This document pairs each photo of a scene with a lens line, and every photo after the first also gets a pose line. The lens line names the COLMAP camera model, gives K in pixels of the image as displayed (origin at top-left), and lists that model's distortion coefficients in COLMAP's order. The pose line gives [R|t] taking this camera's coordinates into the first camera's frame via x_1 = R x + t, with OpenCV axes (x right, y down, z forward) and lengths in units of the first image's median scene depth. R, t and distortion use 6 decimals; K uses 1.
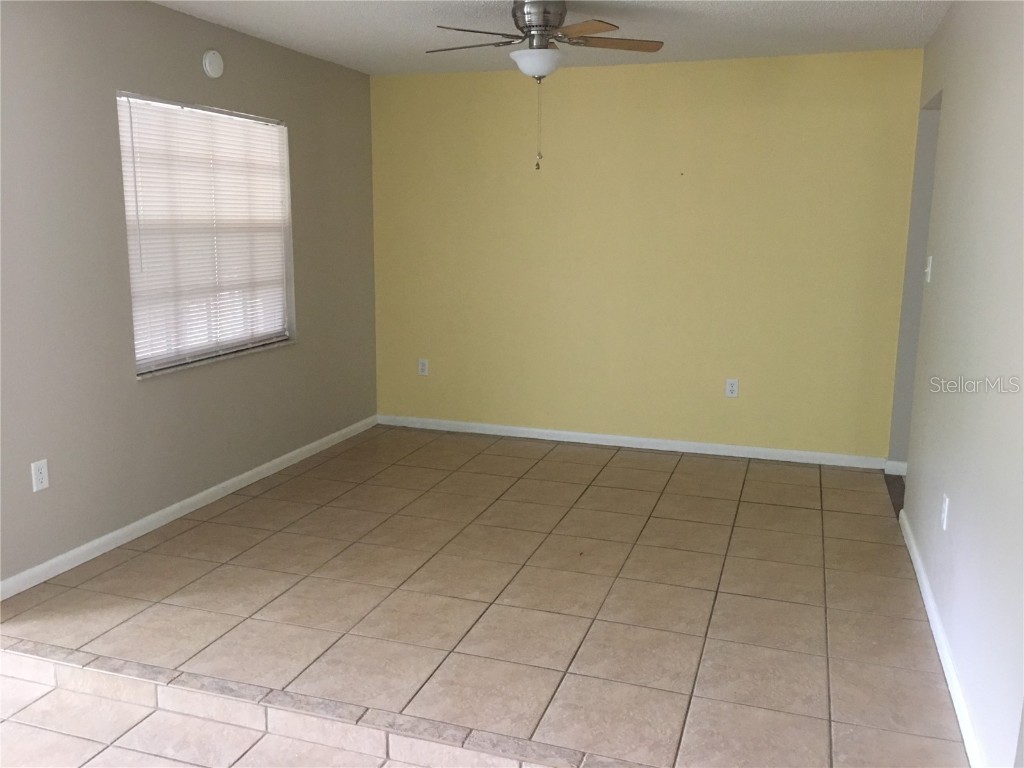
lens RADIAL K [[875.2, 0, 517.8], [0, 875.2, 384.1], [0, 0, 1]] dist [0.089563, -0.116407]
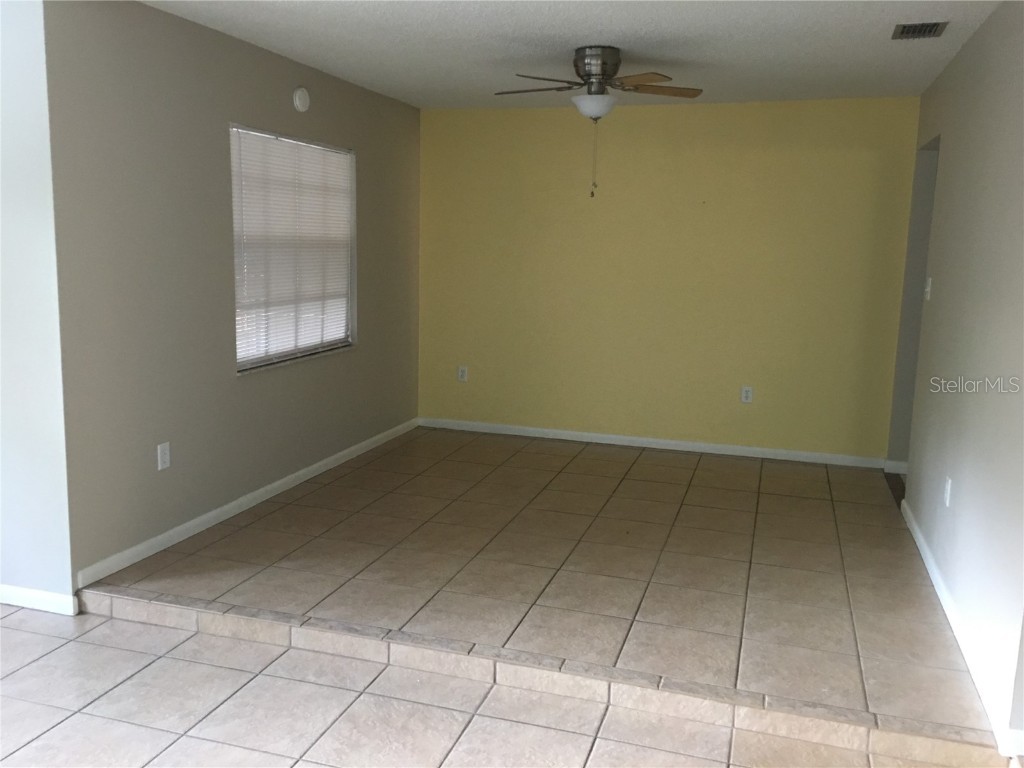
lens RADIAL K [[875.2, 0, 520.3], [0, 875.2, 381.6], [0, 0, 1]] dist [0.089563, -0.116407]
pose [[0.999579, 0.011701, 0.026557, -0.107975], [-0.010954, 0.999545, -0.028099, 0.033396], [-0.026874, 0.027796, 0.999252, -0.151844]]
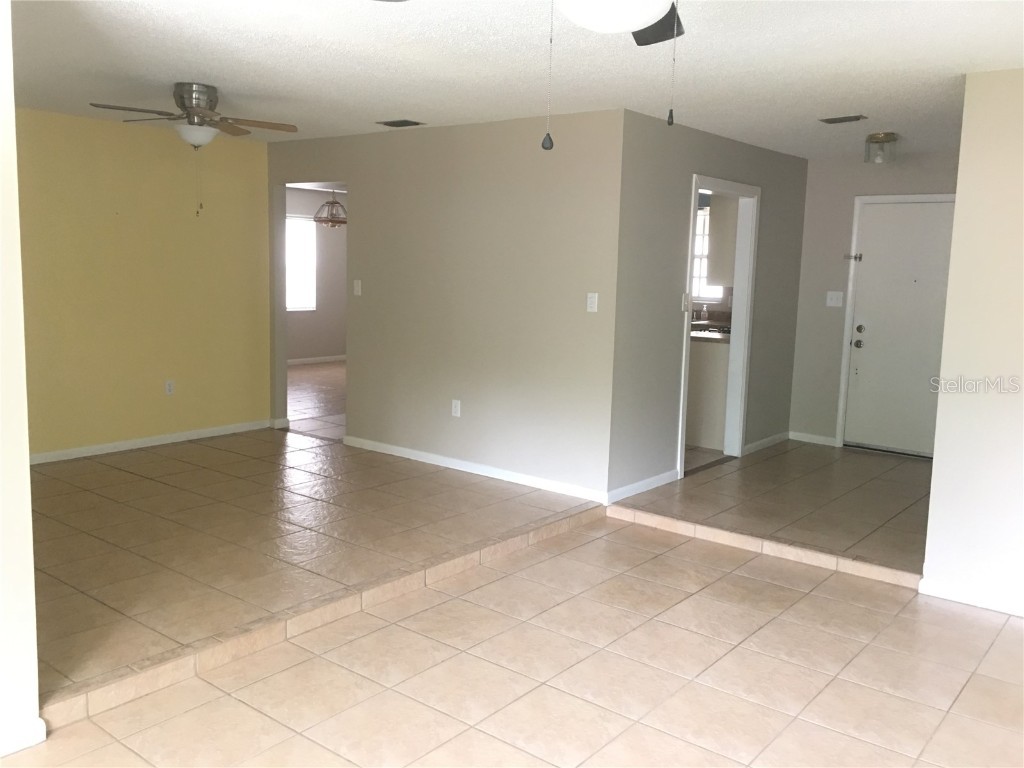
lens RADIAL K [[875.2, 0, 521.7], [0, 875.2, 389.2], [0, 0, 1]] dist [0.089563, -0.116407]
pose [[0.327724, -0.132230, 0.935474, -1.146780], [0.148142, 0.985101, 0.087347, -0.043100], [-0.933087, 0.109957, 0.342430, 0.161927]]
